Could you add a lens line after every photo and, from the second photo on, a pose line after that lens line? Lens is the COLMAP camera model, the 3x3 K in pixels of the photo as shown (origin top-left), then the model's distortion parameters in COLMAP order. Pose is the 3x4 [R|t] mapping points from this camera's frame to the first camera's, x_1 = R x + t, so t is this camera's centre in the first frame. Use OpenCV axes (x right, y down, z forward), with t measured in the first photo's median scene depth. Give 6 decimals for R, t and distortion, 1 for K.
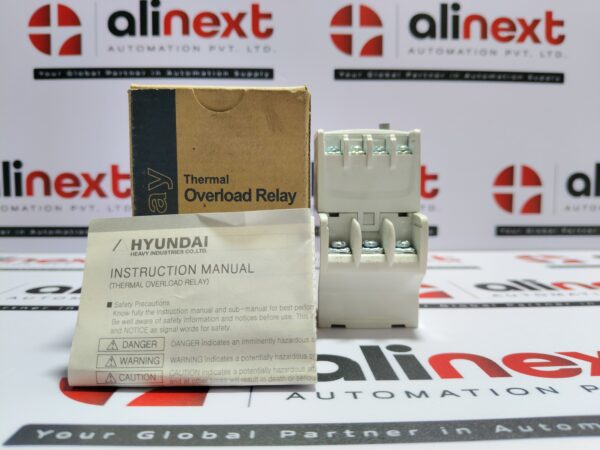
lens RADIAL K [[457.1, 0, 300.0], [0, 457.1, 225.0], [0, 0, 1]] dist [0.010521, -0.113681]
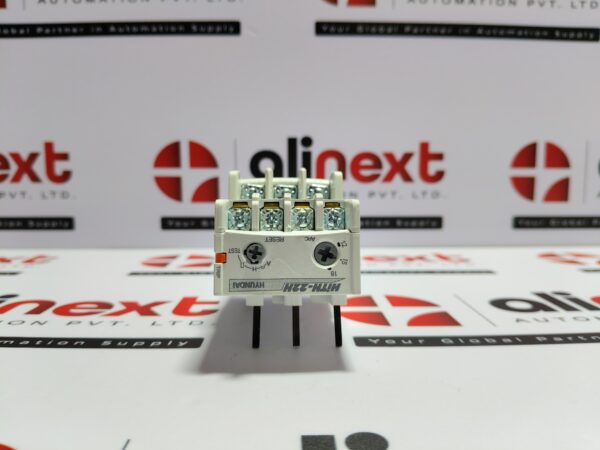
lens RADIAL K [[464.9, 0, 300.0], [0, 464.9, 225.0], [0, 0, 1]] dist [-0.044697, -0.028713]
pose [[0.999931, 0.001105, -0.011704, 0.058545], [-0.000673, 0.999321, 0.036833, -0.013536], [0.011737, -0.036823, 0.999253, 0.178614]]
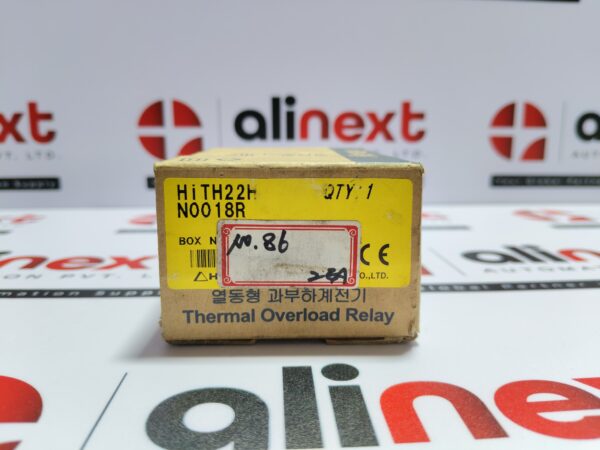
lens RADIAL K [[465.4, 0, 300.0], [0, 465.4, 225.0], [0, 0, 1]] dist [-0.026989, -0.066916]
pose [[0.999840, -0.003740, 0.017499, 0.062895], [0.001635, 0.992916, 0.118810, -0.009013], [-0.017819, -0.118763, 0.992763, 0.153665]]
